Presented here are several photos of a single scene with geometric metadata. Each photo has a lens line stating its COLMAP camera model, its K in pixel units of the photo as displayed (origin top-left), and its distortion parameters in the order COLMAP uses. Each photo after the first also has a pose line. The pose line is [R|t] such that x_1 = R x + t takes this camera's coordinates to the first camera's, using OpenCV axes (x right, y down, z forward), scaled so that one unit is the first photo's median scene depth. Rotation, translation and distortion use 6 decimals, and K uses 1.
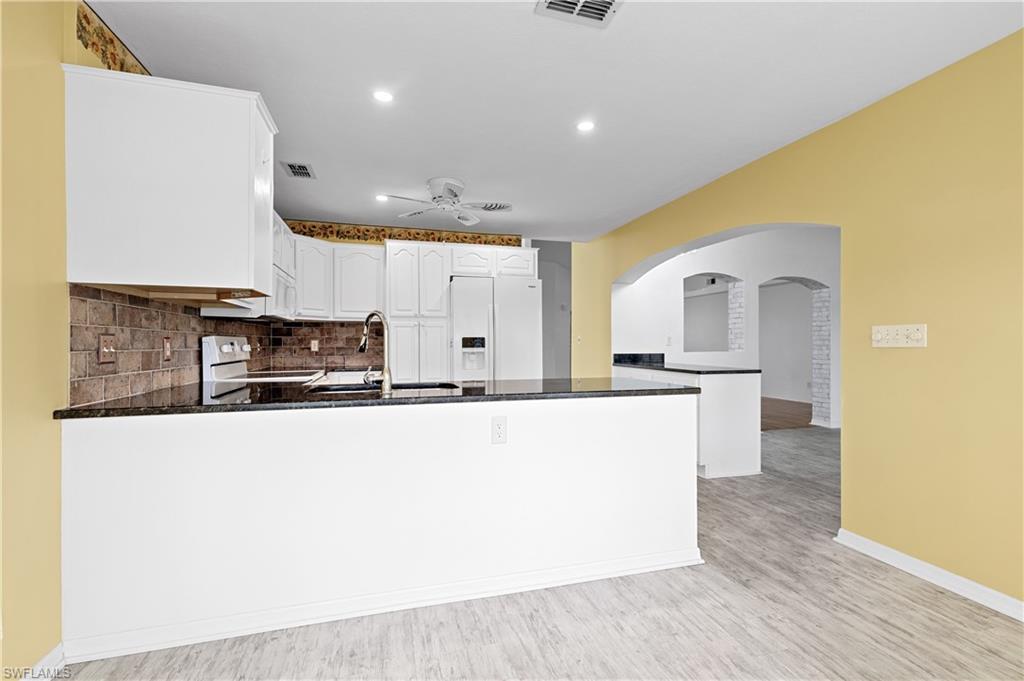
lens RADIAL K [[463.4, 0, 516.0], [0, 463.4, 337.5], [0, 0, 1]] dist [0.002264, -0.000119]
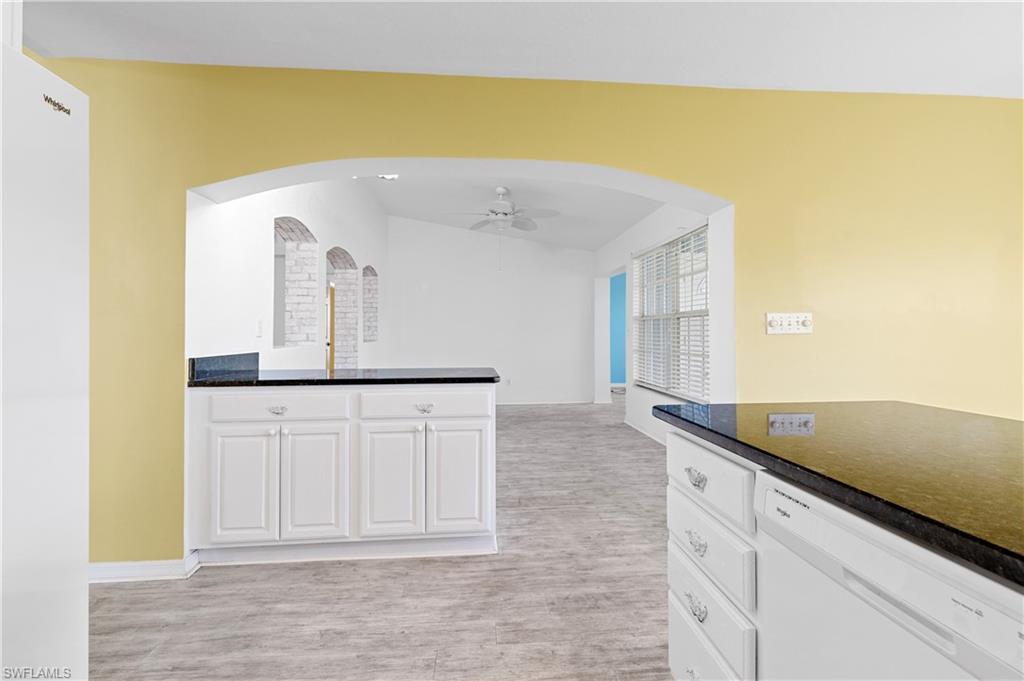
lens RADIAL K [[463.4, 0, 516.0], [0, 463.4, 337.5], [0, 0, 1]] dist [0.002264, -0.000119]
pose [[0.203452, -0.012441, 0.979006, -0.177609], [-0.005517, 0.999889, 0.013853, 0.011602], [-0.979069, -0.008220, 0.203360, 0.839767]]
